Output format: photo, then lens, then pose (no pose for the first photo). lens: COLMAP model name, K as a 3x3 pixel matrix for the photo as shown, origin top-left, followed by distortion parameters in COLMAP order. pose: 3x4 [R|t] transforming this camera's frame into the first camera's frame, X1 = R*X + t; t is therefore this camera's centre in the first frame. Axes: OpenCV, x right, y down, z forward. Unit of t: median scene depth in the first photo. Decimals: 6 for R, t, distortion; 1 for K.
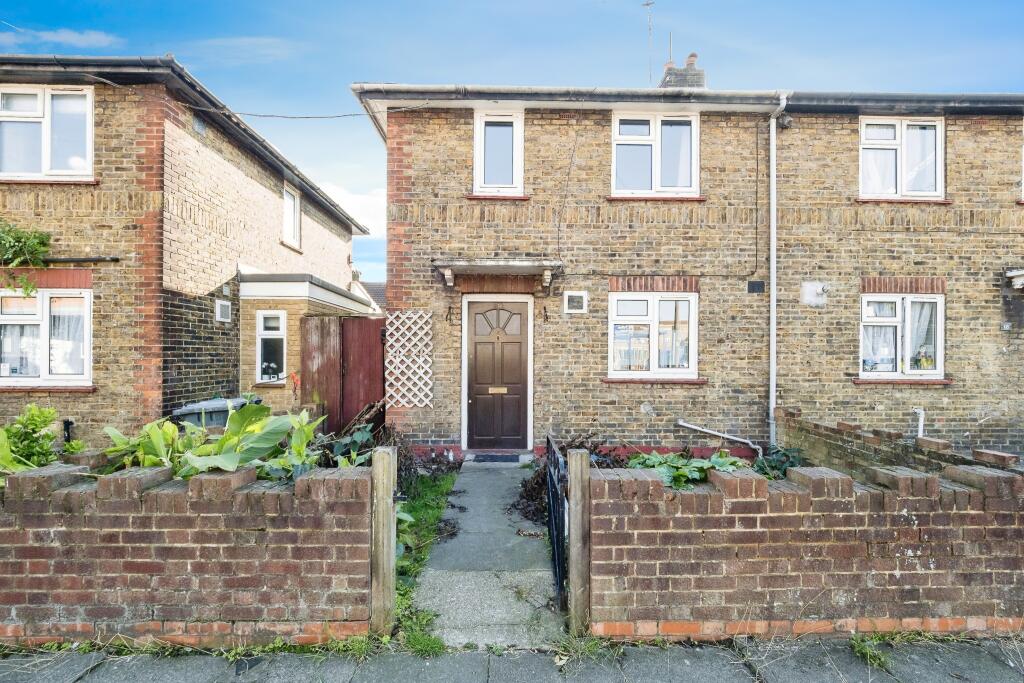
lens RADIAL K [[436.6, 0, 506.4], [0, 436.6, 349.1], [0, 0, 1]] dist [-0.014158, 0.004029]
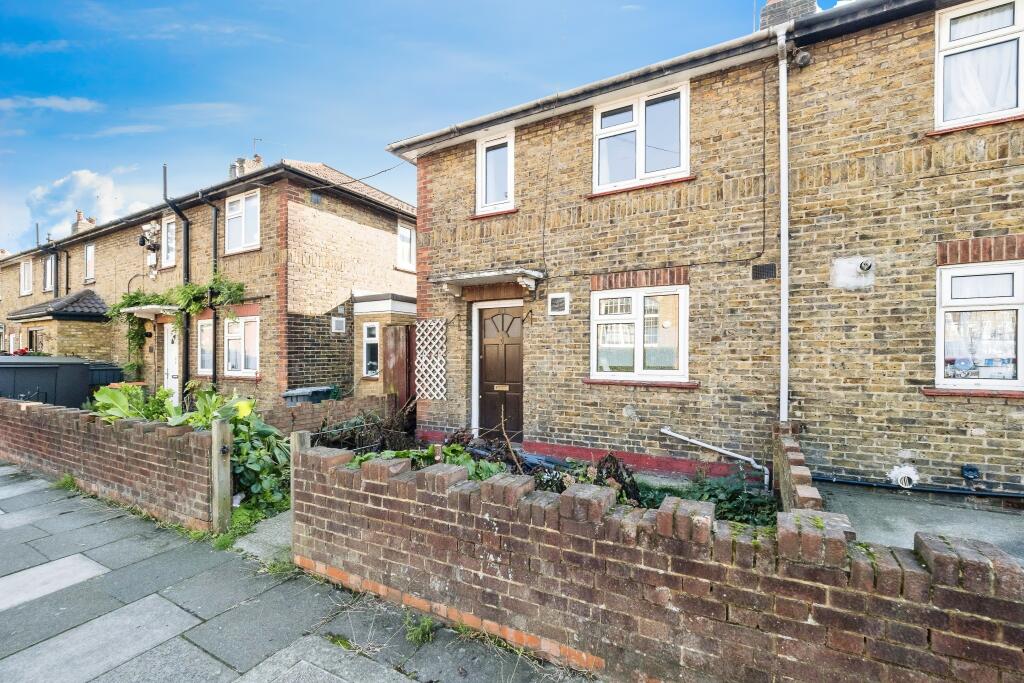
lens RADIAL K [[436.6, 0, 501.4], [0, 436.6, 344.4], [0, 0, 1]] dist [-0.014158, 0.004029]
pose [[0.868297, -0.016343, -0.495775, 0.549907], [0.015788, 0.999861, -0.005308, -0.009652], [0.495793, -0.003218, 0.868435, 0.044821]]
